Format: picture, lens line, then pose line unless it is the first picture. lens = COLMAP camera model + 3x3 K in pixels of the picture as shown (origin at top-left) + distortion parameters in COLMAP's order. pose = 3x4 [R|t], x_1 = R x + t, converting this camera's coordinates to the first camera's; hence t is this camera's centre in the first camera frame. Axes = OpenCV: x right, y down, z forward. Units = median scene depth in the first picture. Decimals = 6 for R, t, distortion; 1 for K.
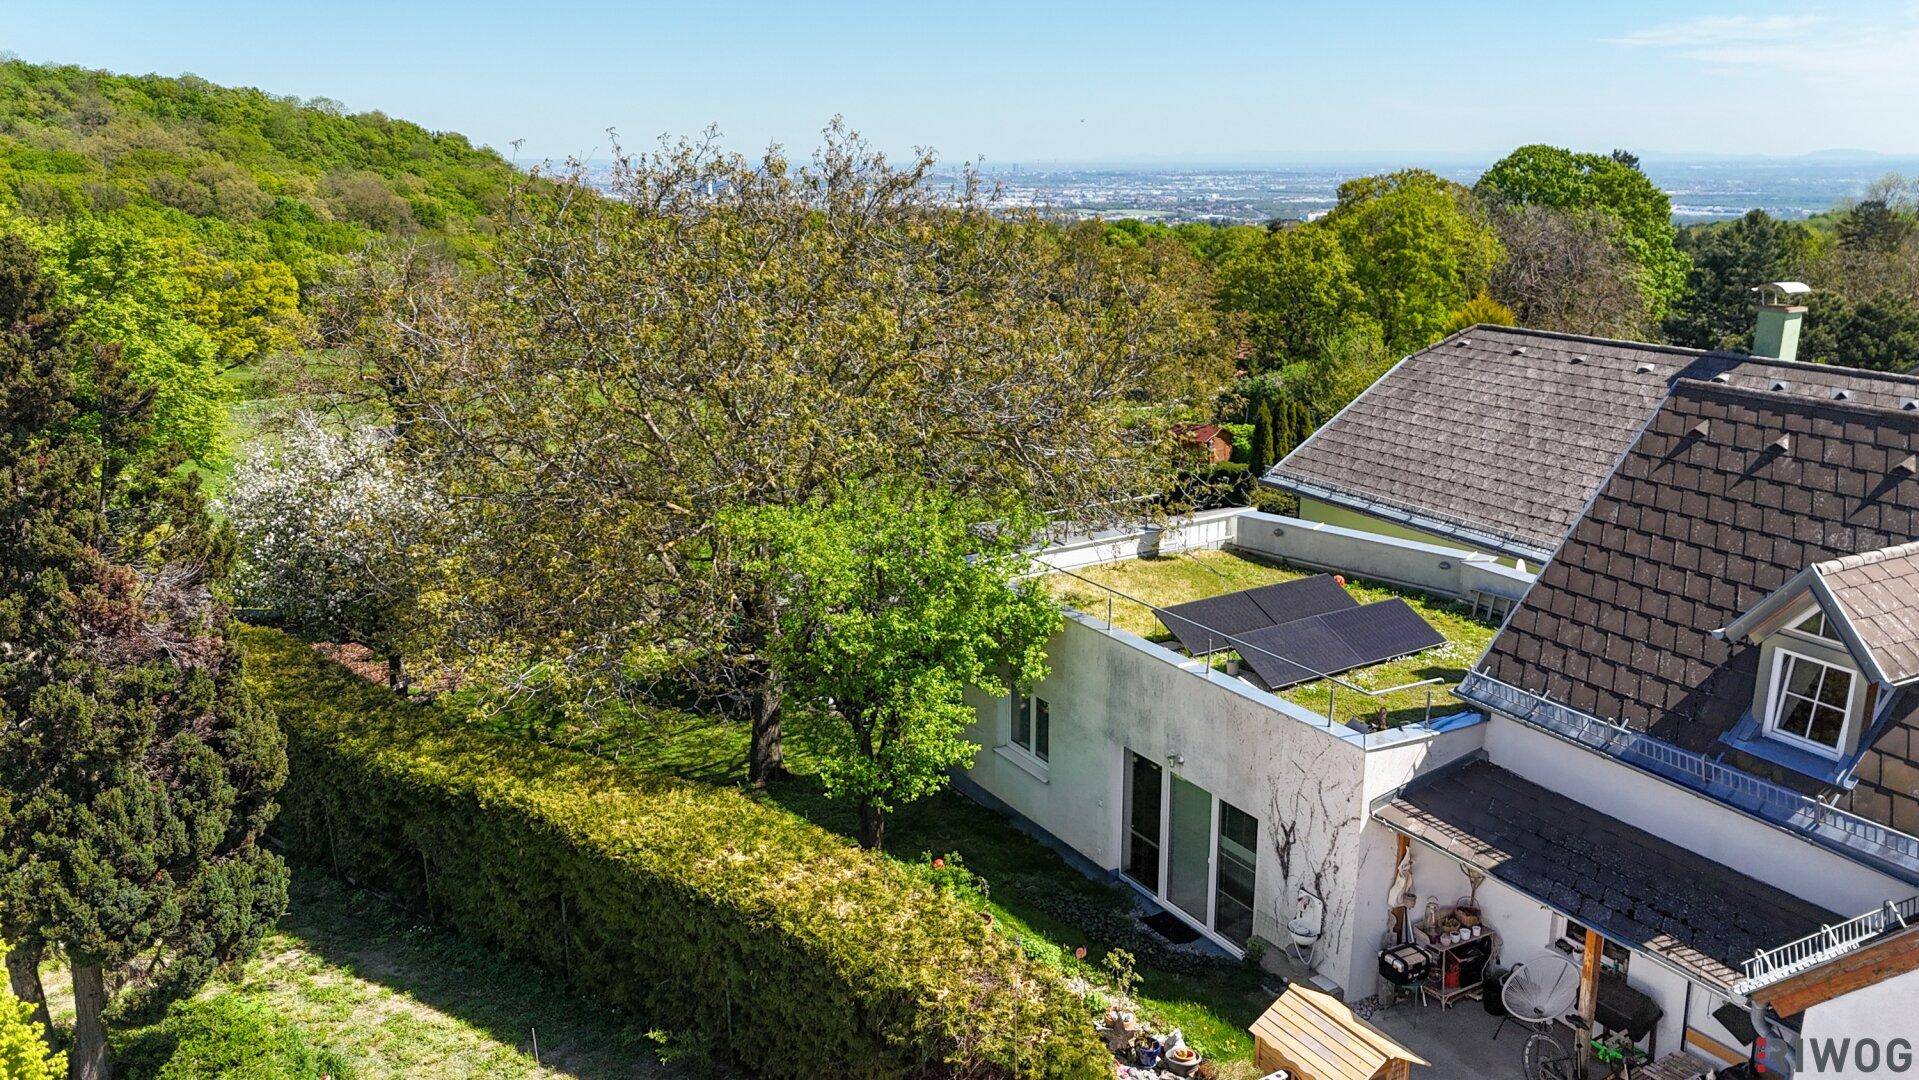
lens RADIAL K [[1414.9, 0, 960.1], [0, 1414.9, 546.5], [0, 0, 1]] dist [0.059530, -0.044690]
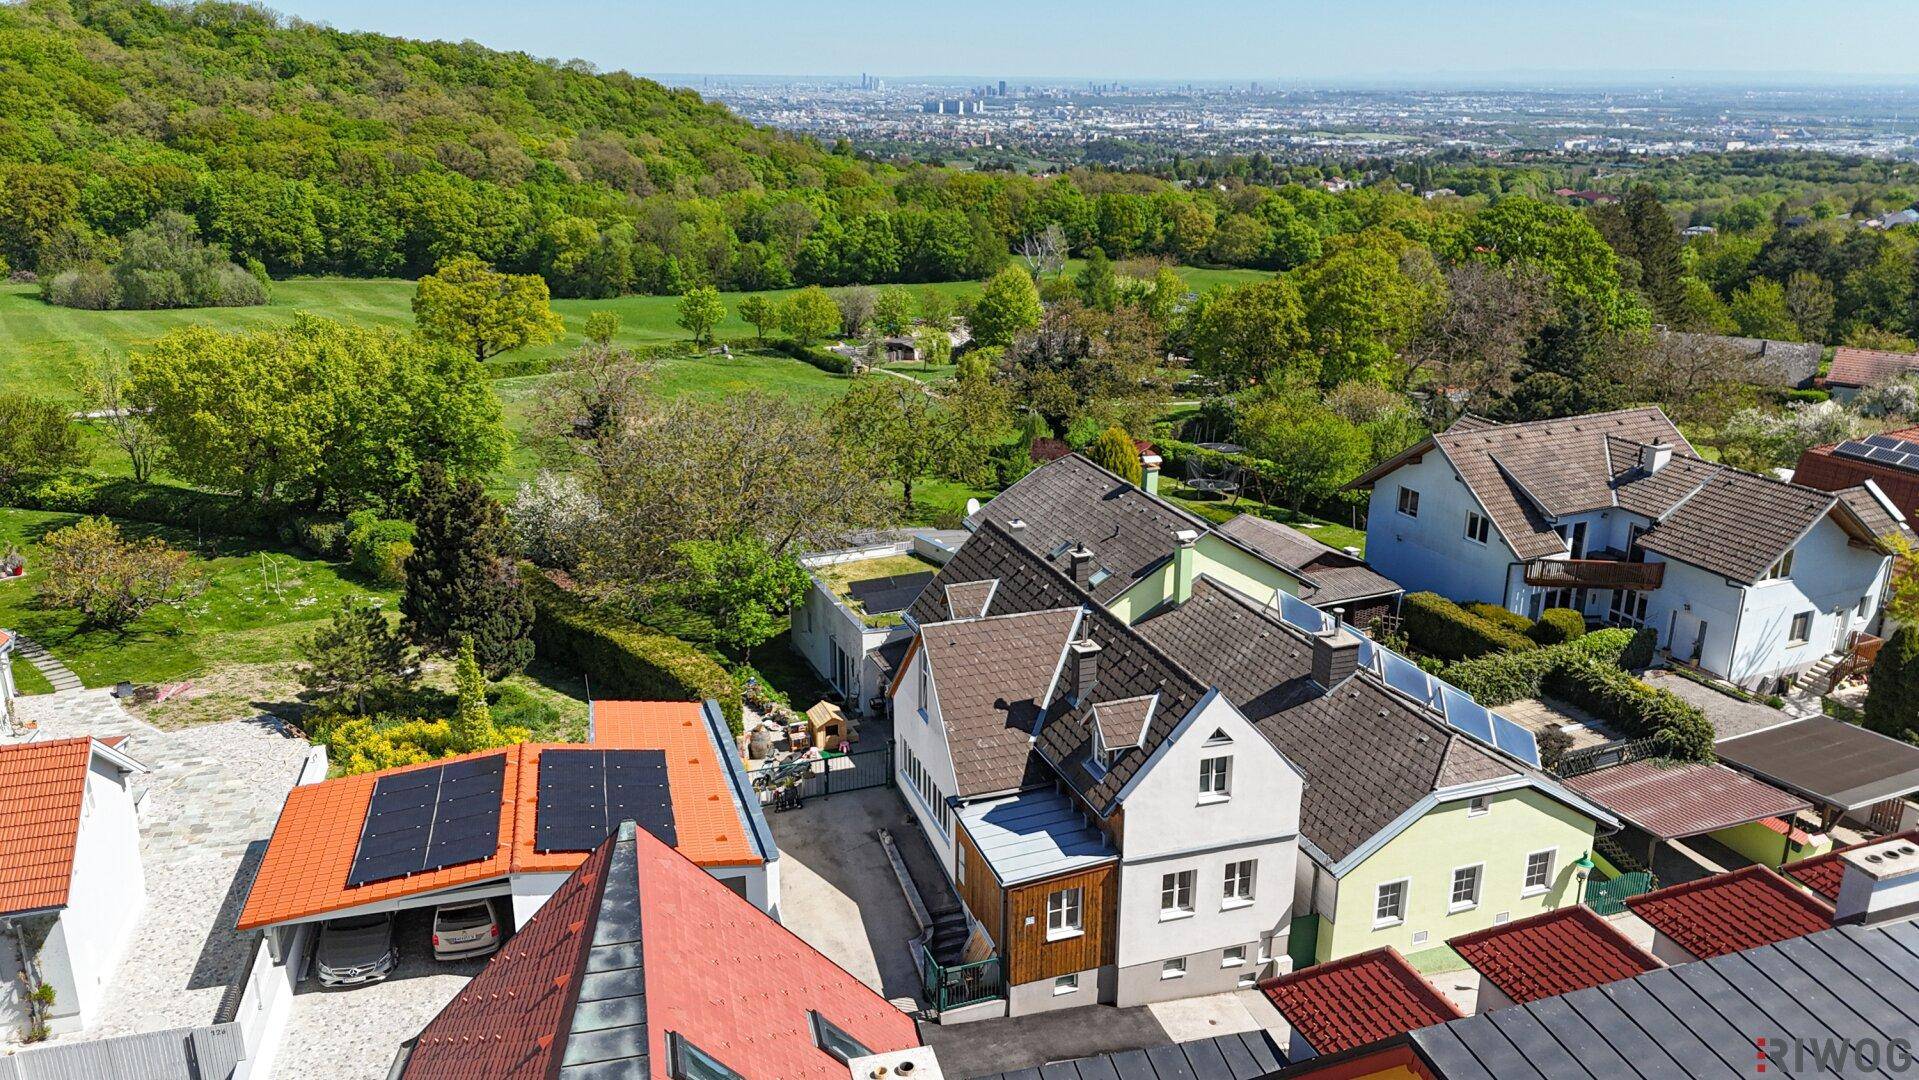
lens RADIAL K [[1414.9, 0, 962.3], [0, 1414.9, 541.7], [0, 0, 1]] dist [0.059530, -0.044690]
pose [[0.987824, 0.055910, -0.145183, 0.170765], [-0.048551, 0.997373, 0.053749, -0.042869], [0.147807, -0.046046, 0.987944, -0.367420]]
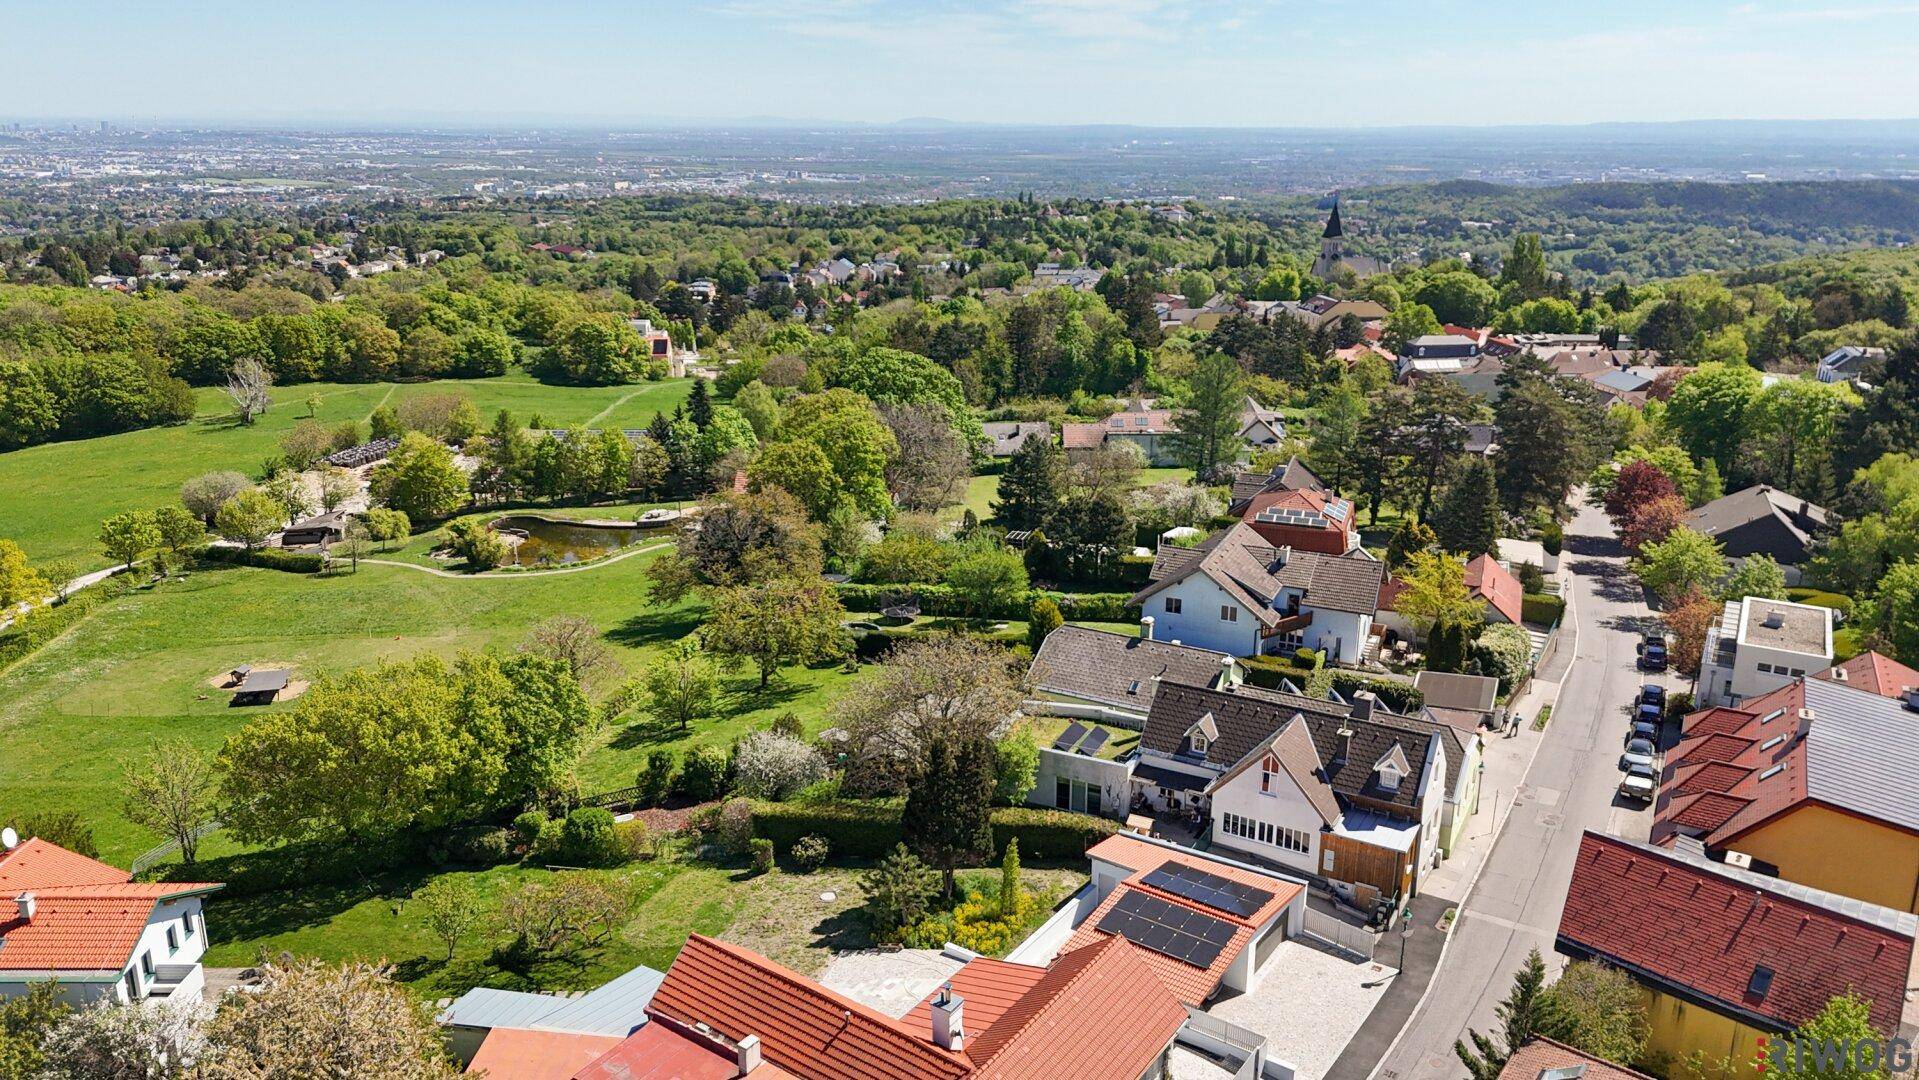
lens RADIAL K [[1414.9, 0, 961.9], [0, 1414.9, 533.0], [0, 0, 1]] dist [0.059530, -0.044690]
pose [[0.847070, -0.143509, 0.511739, -0.492515], [0.135131, 0.989368, 0.053774, -0.190138], [-0.514015, 0.023602, 0.857456, -0.561181]]
